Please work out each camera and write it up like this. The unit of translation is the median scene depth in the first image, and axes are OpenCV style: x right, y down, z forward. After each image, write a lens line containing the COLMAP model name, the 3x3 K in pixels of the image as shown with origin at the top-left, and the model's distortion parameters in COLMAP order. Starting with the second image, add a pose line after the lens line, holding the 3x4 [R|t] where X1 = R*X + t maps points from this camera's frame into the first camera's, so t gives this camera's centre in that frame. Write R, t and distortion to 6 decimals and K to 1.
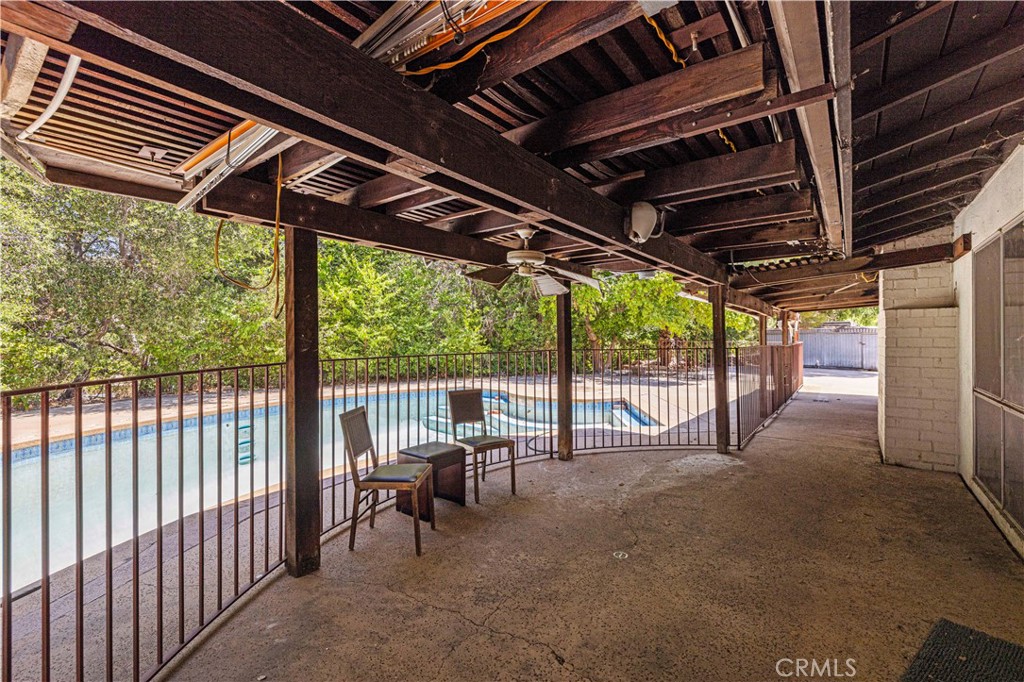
lens RADIAL K [[449.9, 0, 508.4], [0, 449.9, 337.8], [0, 0, 1]] dist [0.001949, -0.000012]
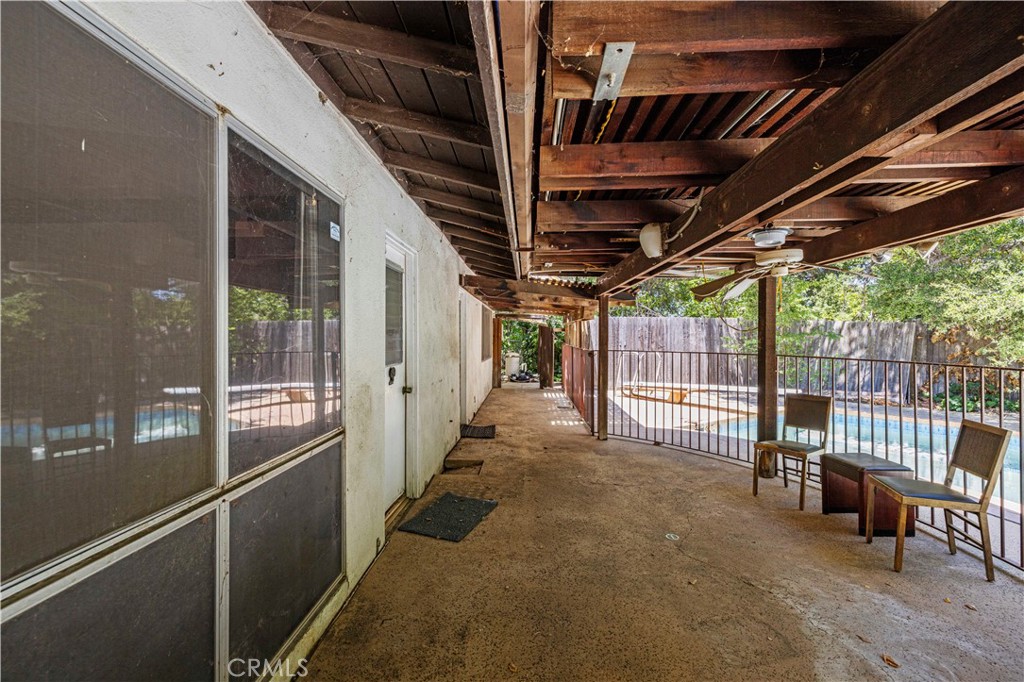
lens RADIAL K [[449.9, 0, 508.4], [0, 449.9, 337.8], [0, 0, 1]] dist [0.001949, -0.000012]
pose [[-0.819991, 0.001090, -0.572376, 1.260443], [0.001707, 0.999998, -0.000542, -0.014469], [0.572374, -0.001421, -0.819991, 1.733042]]
